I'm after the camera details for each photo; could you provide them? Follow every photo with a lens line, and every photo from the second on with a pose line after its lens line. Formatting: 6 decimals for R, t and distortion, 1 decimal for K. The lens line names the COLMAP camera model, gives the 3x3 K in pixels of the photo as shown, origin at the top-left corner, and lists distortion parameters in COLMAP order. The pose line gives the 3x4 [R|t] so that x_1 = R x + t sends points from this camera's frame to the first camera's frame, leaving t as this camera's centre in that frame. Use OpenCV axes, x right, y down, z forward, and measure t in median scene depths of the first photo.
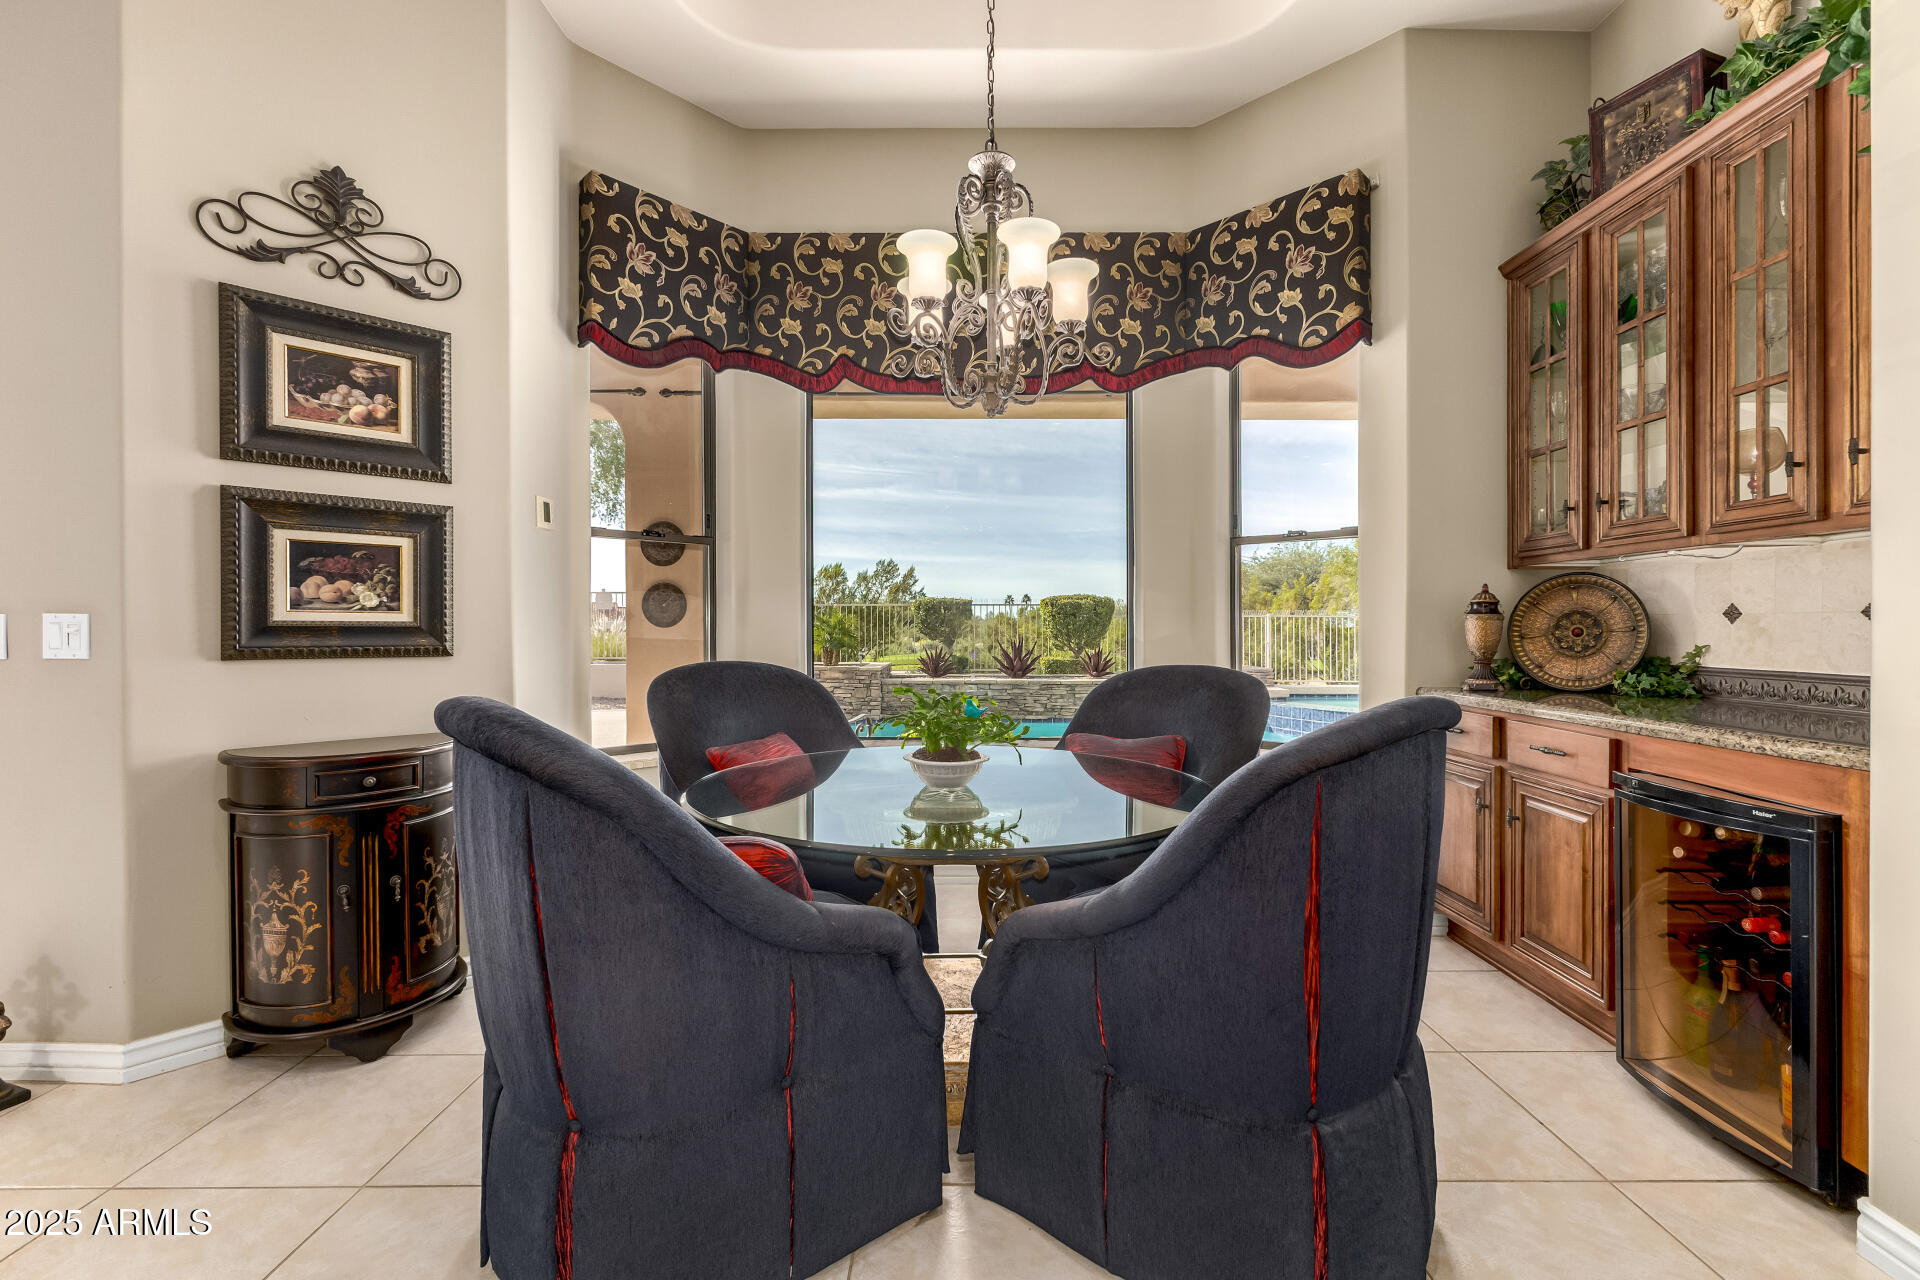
lens RADIAL K [[838.3, 0, 953.7], [0, 838.3, 638.5], [0, 0, 1]] dist [-0.003490, -0.000869]
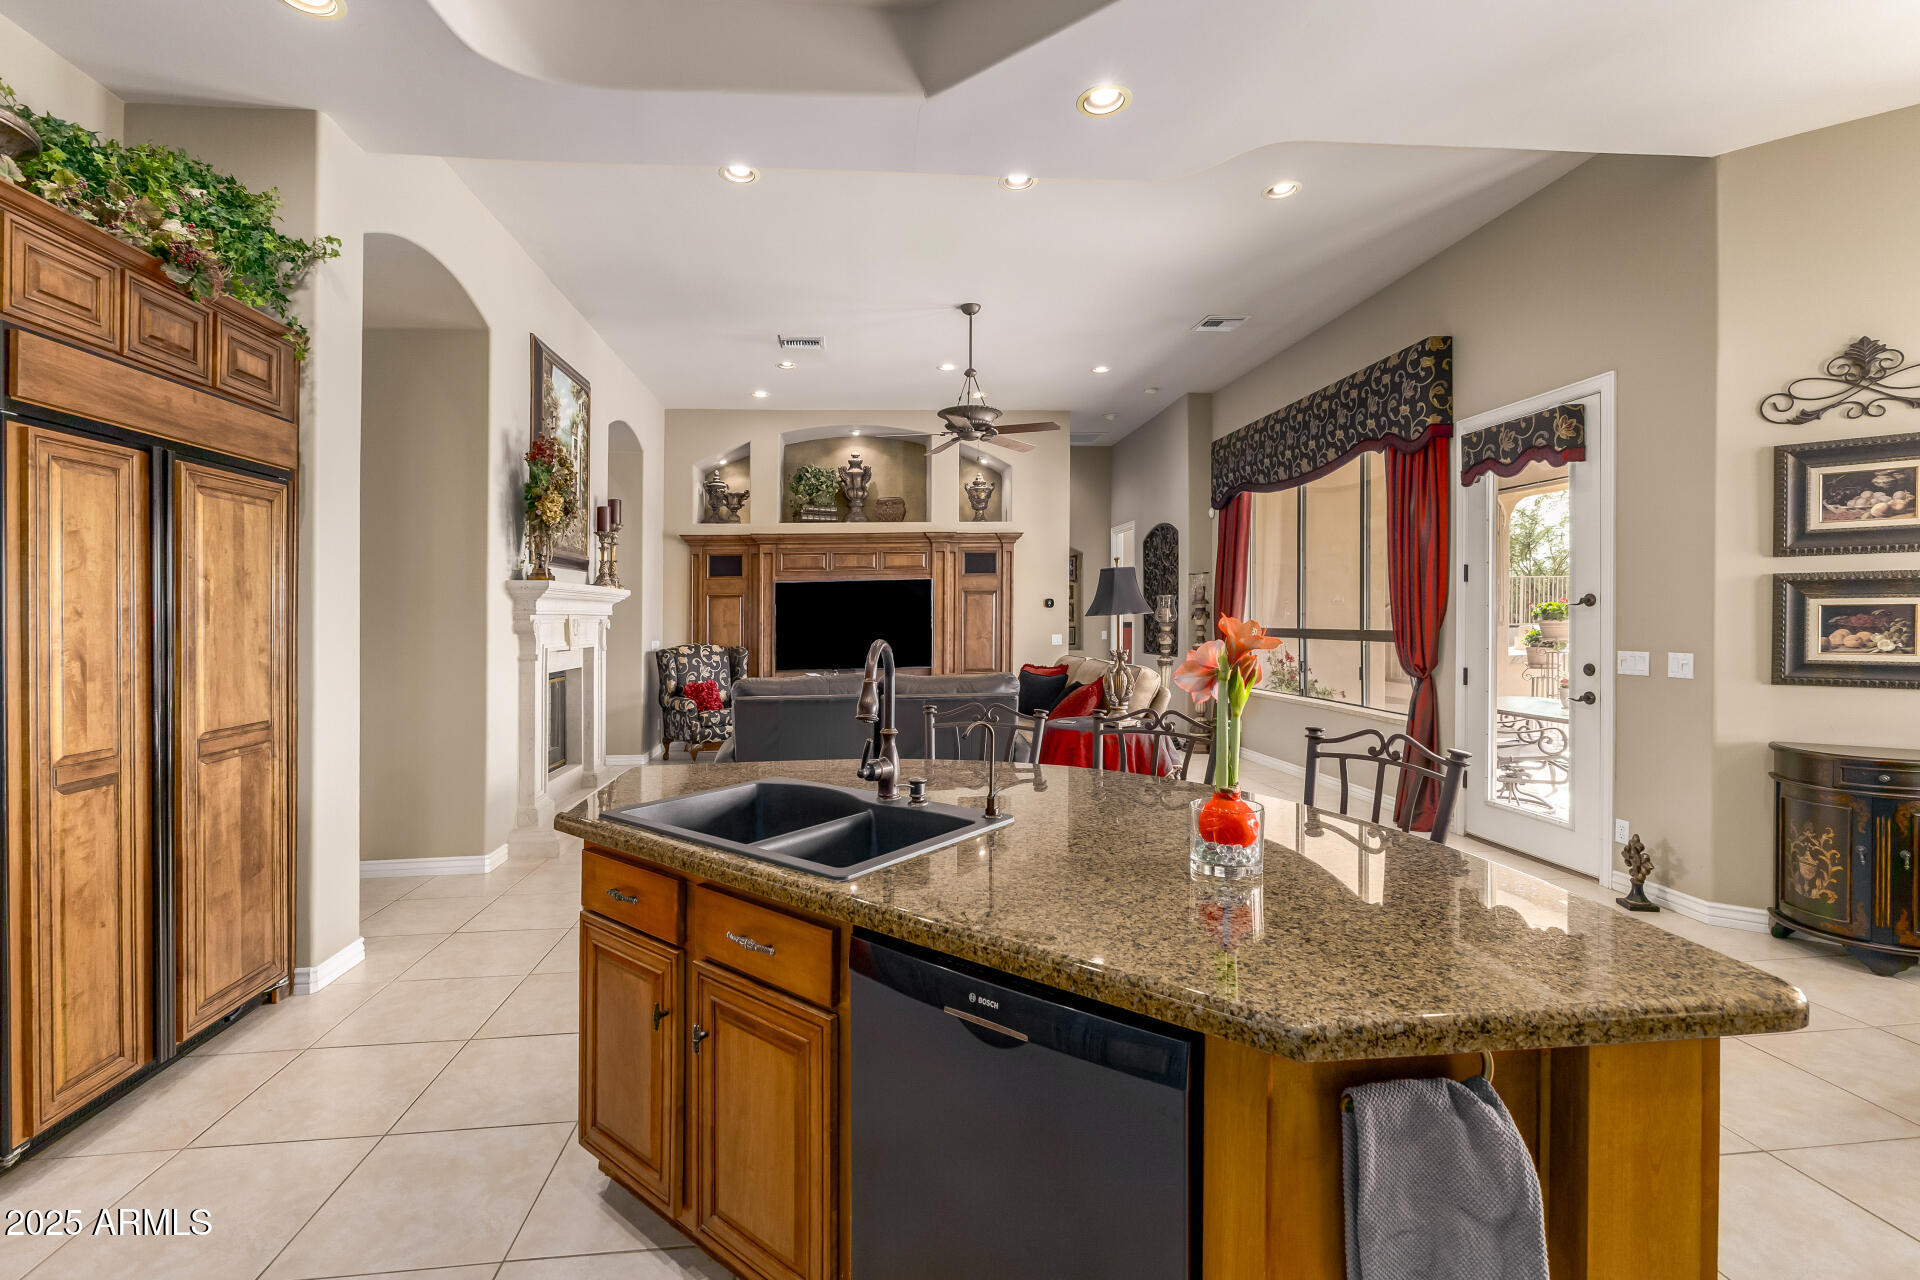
lens RADIAL K [[838.3, 0, 958.1], [0, 838.3, 621.3], [0, 0, 1]] dist [-0.003490, -0.000869]
pose [[0.129663, 0.002435, -0.991555, 0.459039], [-0.020983, 0.999780, -0.000289, -0.056624], [0.991336, 0.020843, 0.129686, -0.687158]]
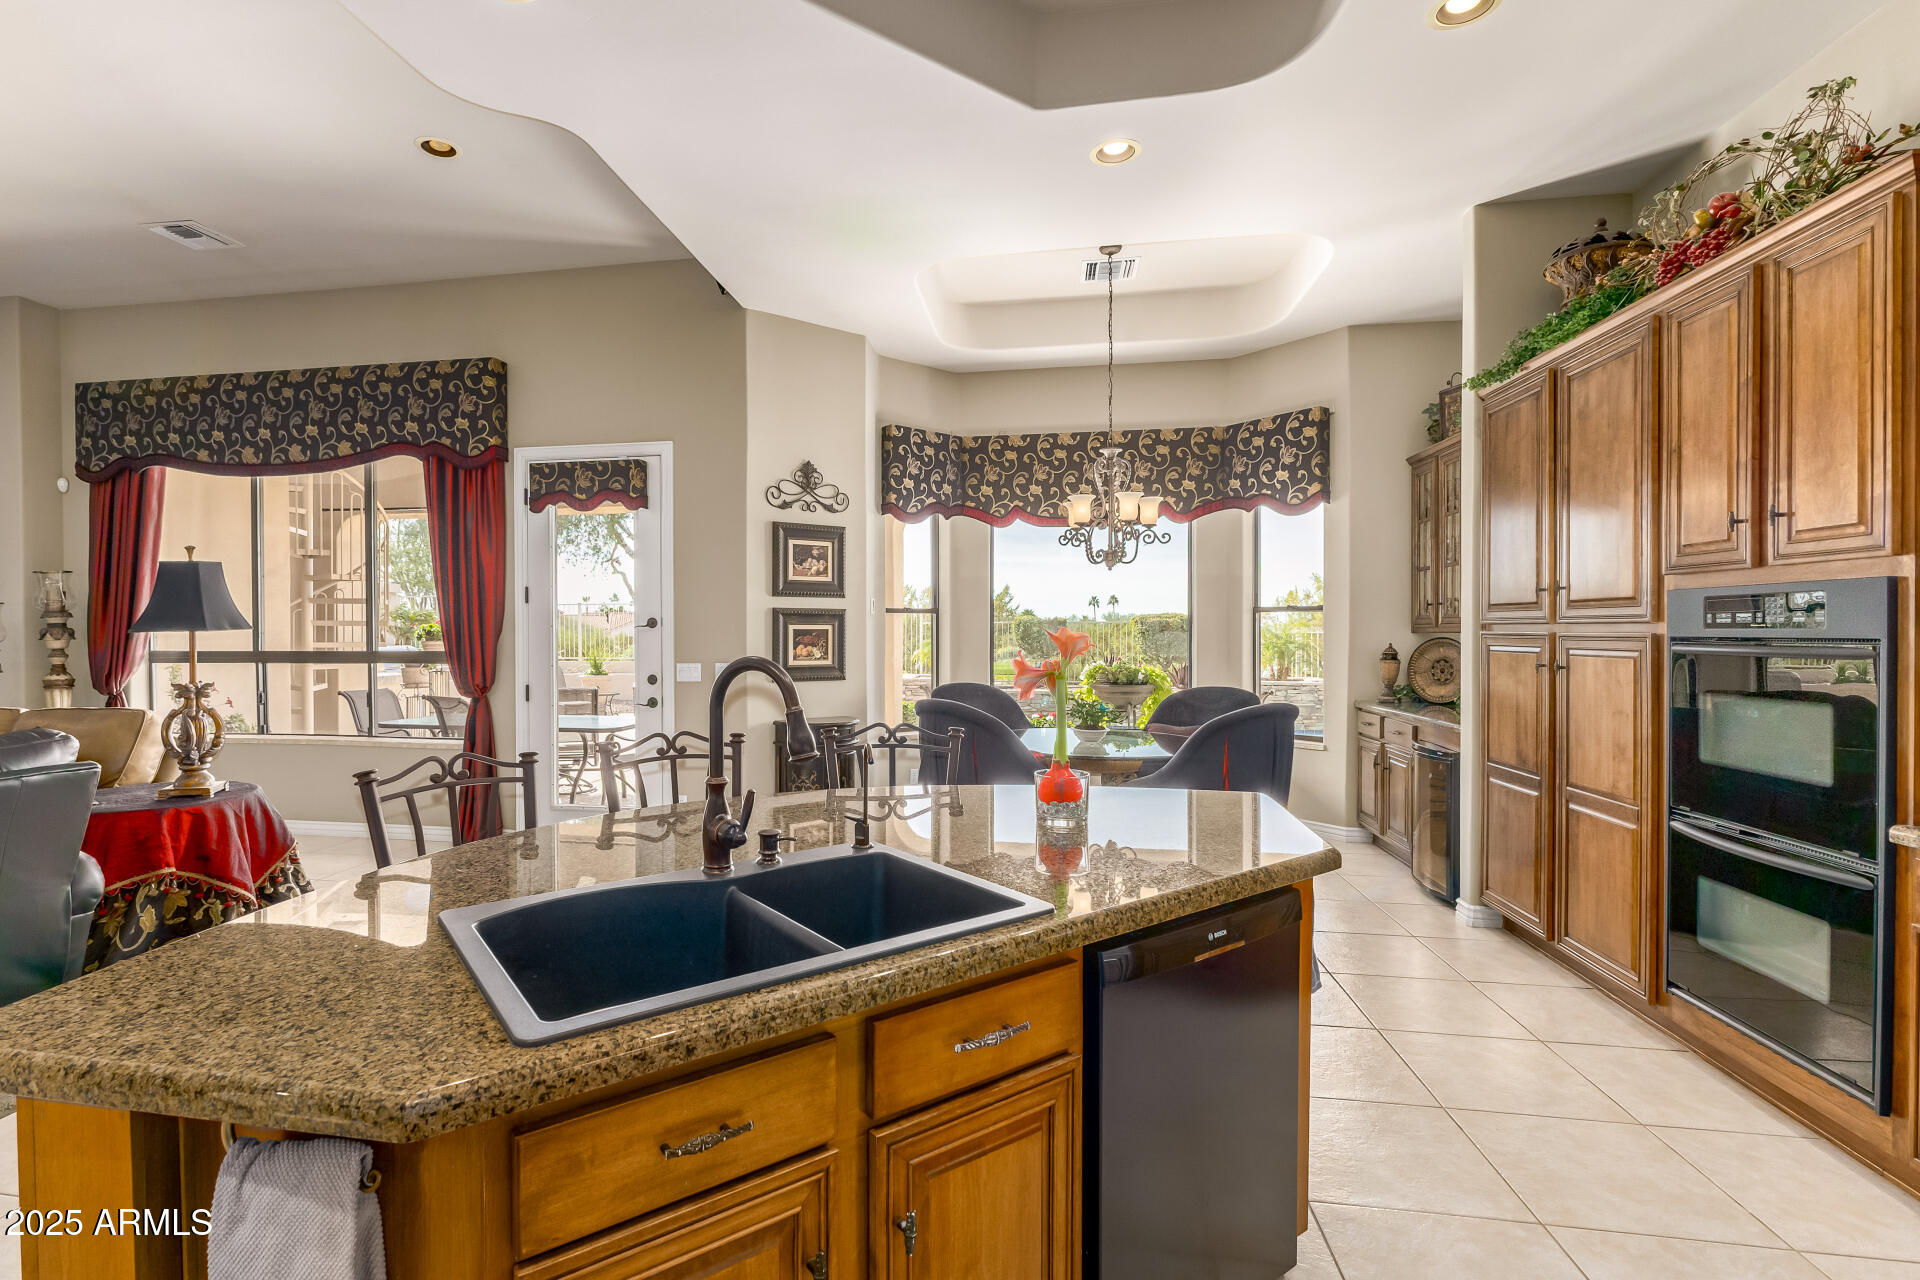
lens RADIAL K [[838.3, 0, 935.3], [0, 838.3, 639.1], [0, 0, 1]] dist [-0.003490, -0.000869]
pose [[0.988172, -0.001853, -0.153336, -0.061717], [-0.001959, 0.999693, -0.024707, -0.035205], [0.153334, 0.024715, 0.987865, -1.170546]]
